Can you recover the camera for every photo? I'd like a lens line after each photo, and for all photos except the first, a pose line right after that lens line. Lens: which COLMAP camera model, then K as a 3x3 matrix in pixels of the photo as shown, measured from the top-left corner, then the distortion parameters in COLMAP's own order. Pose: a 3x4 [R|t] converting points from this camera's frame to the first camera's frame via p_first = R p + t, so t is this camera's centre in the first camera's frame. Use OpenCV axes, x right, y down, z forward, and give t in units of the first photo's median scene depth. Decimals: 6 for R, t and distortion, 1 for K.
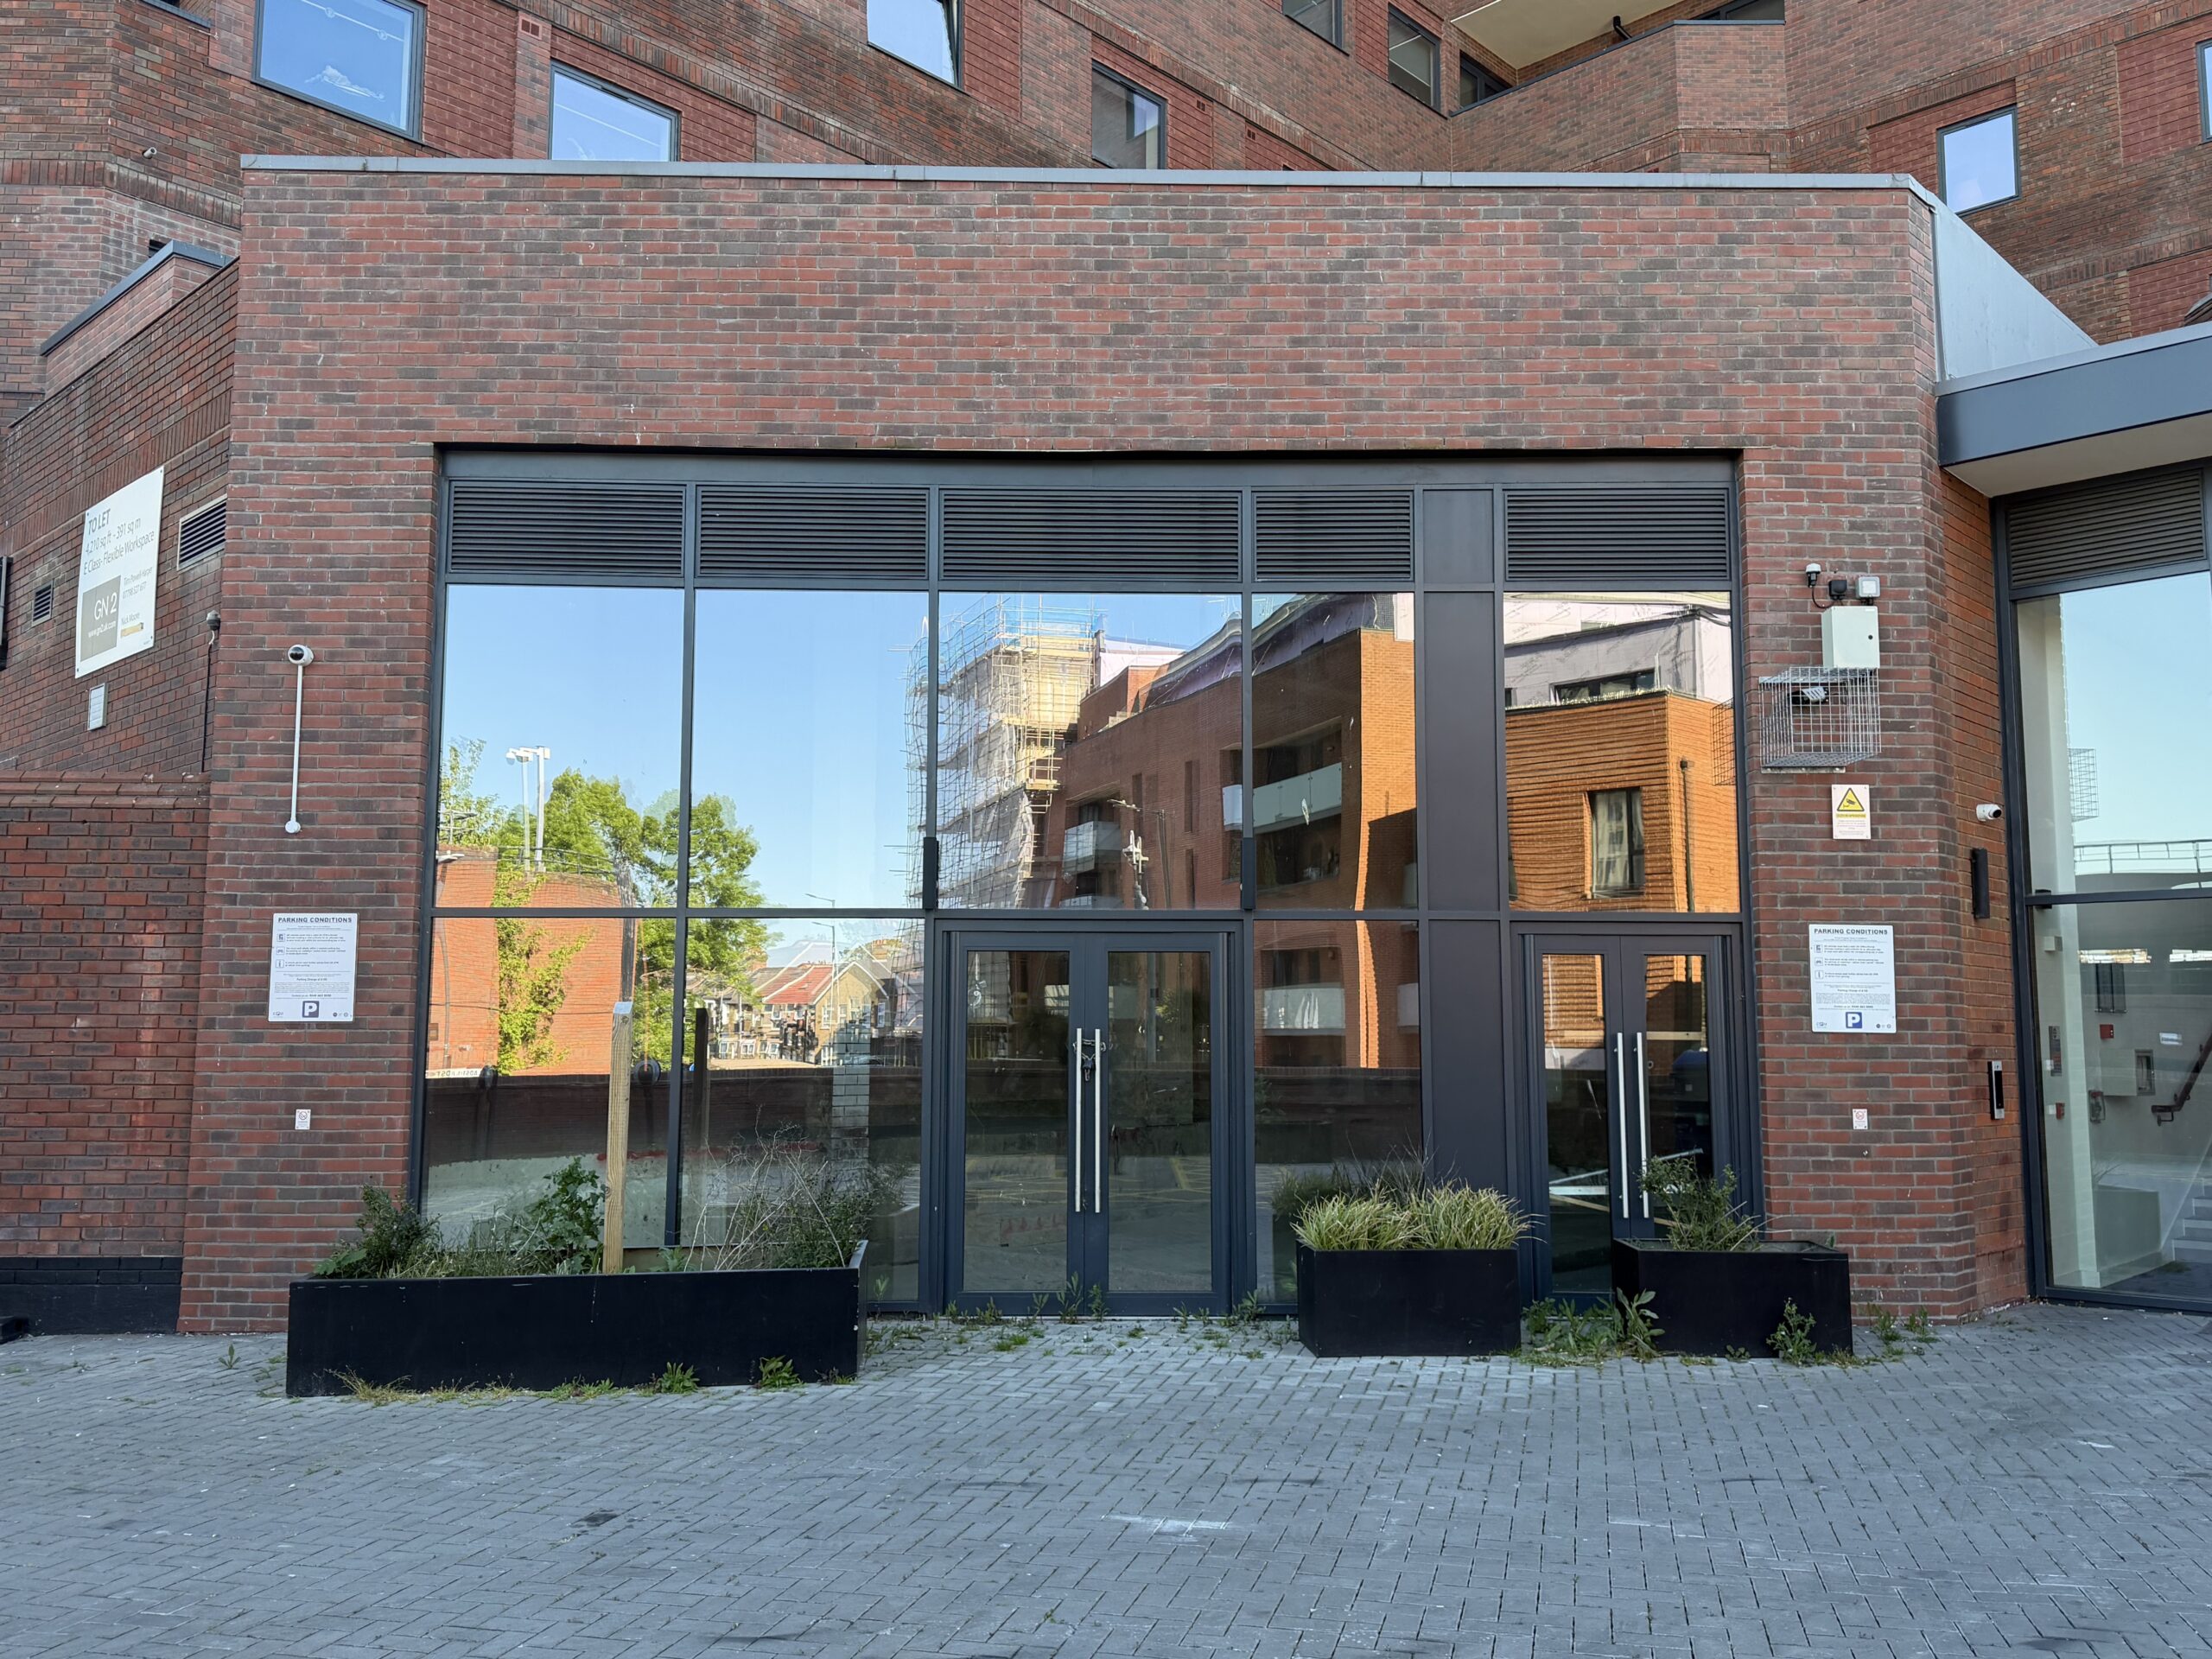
lens RADIAL K [[1798.7, 0, 1108.4], [0, 1798.7, 844.0], [0, 0, 1]] dist [0.128397, -0.231901]
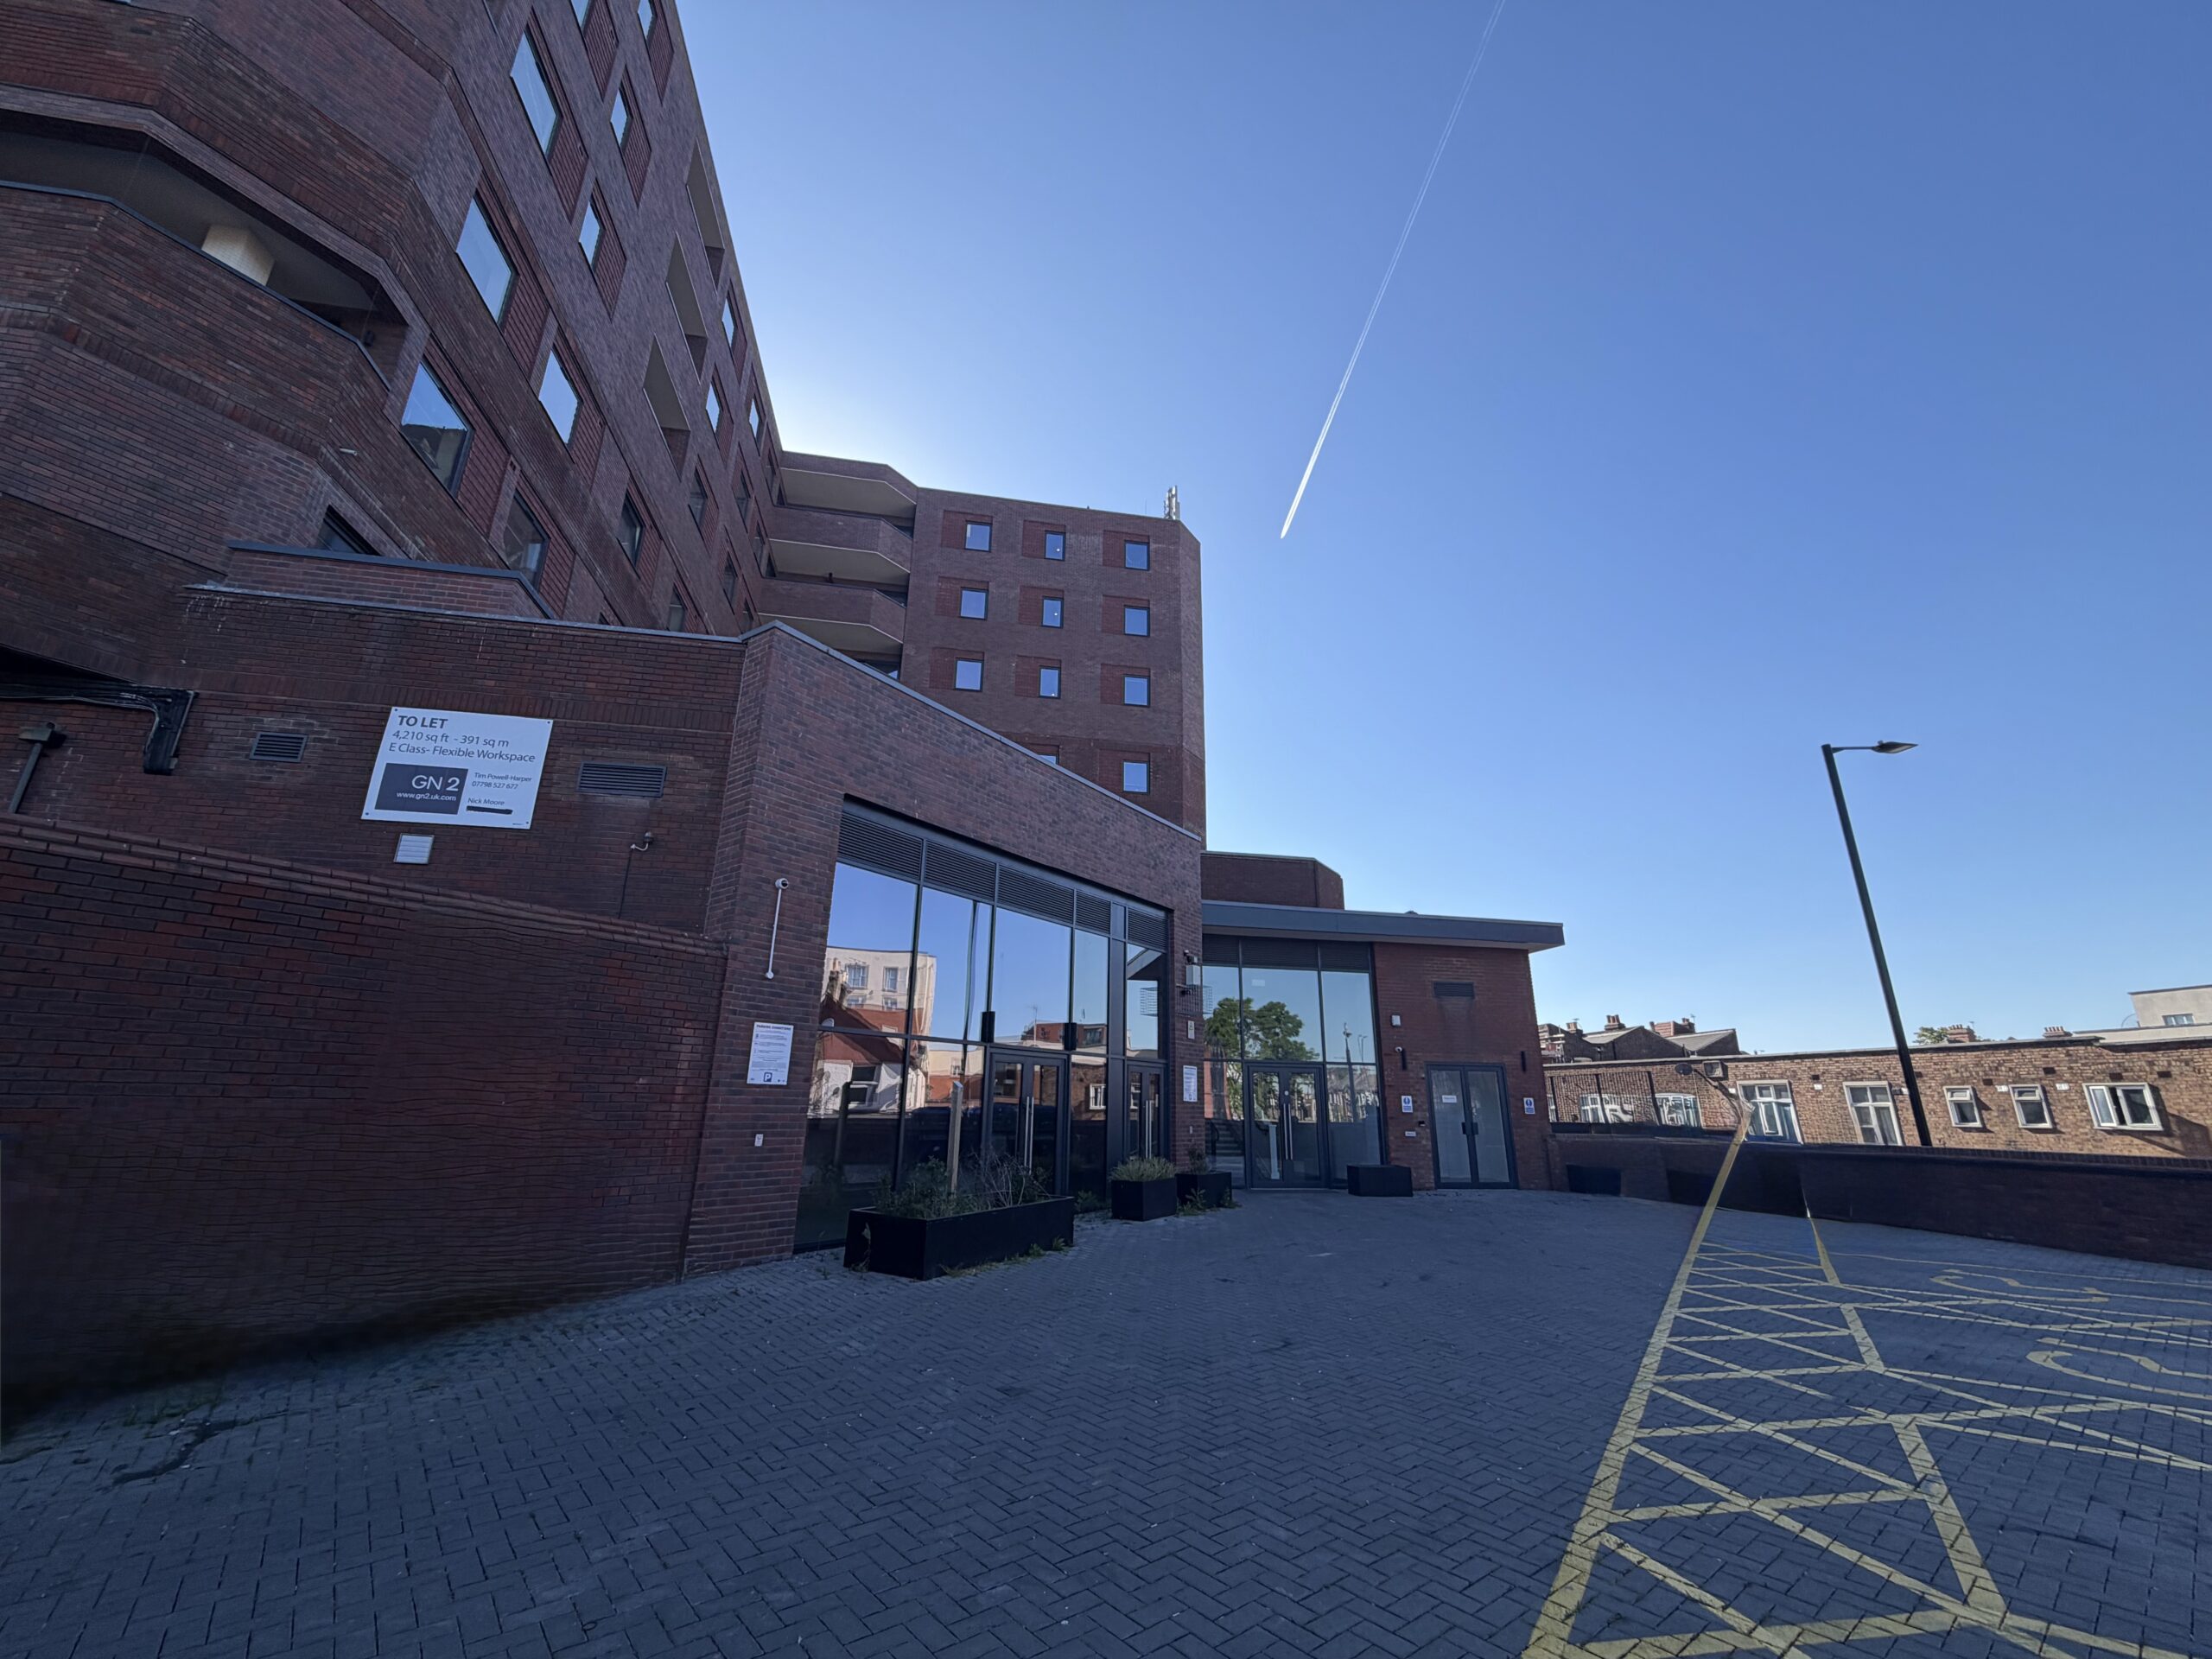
lens RADIAL K [[880.7, 0, 1099.3], [0, 880.7, 831.5], [0, 0, 1]] dist [0.000072, -0.000096]
pose [[0.586654, 0.249014, 0.770603, -0.961738], [-0.101691, 0.966672, -0.234956, 0.025251], [-0.803428, 0.059474, 0.592424, 0.190888]]
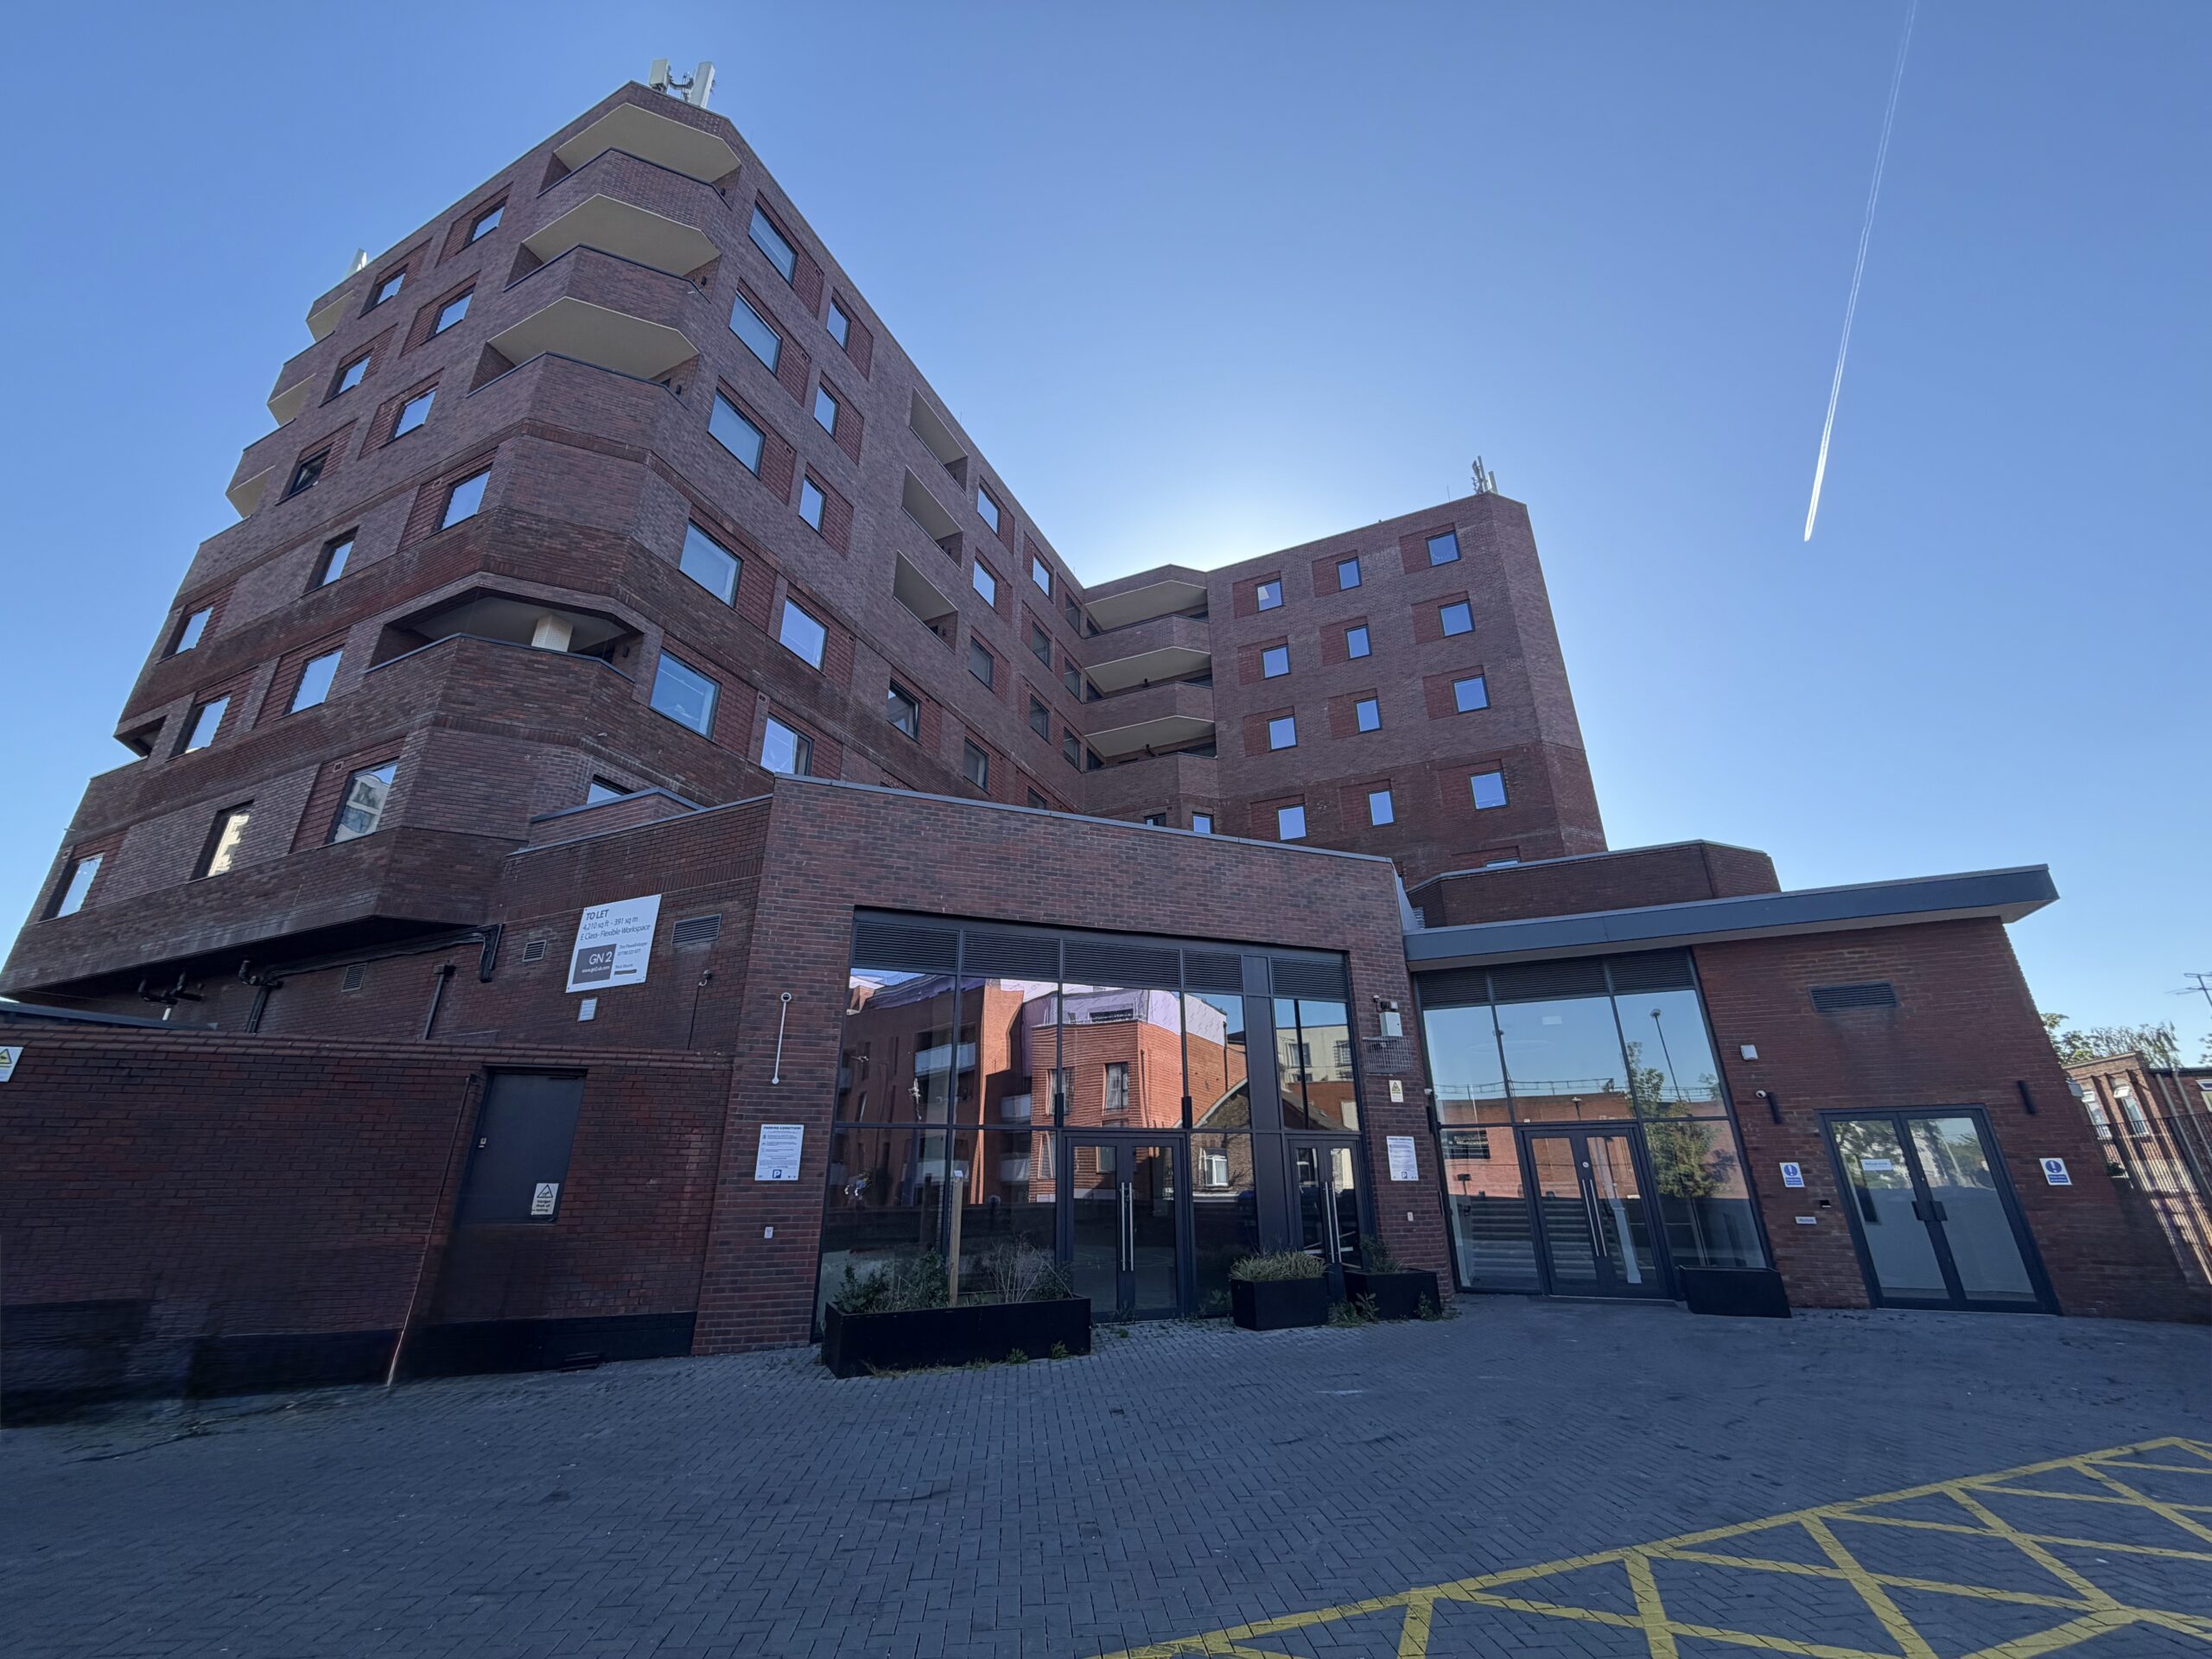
lens RADIAL K [[880.7, 0, 1099.3], [0, 880.7, 831.5], [0, 0, 1]] dist [0.000072, -0.000096]
pose [[0.941953, 0.117202, 0.314624, -0.441731], [-0.027094, 0.960571, -0.276710, -0.014530], [-0.334650, 0.252124, 0.907988, -0.108901]]
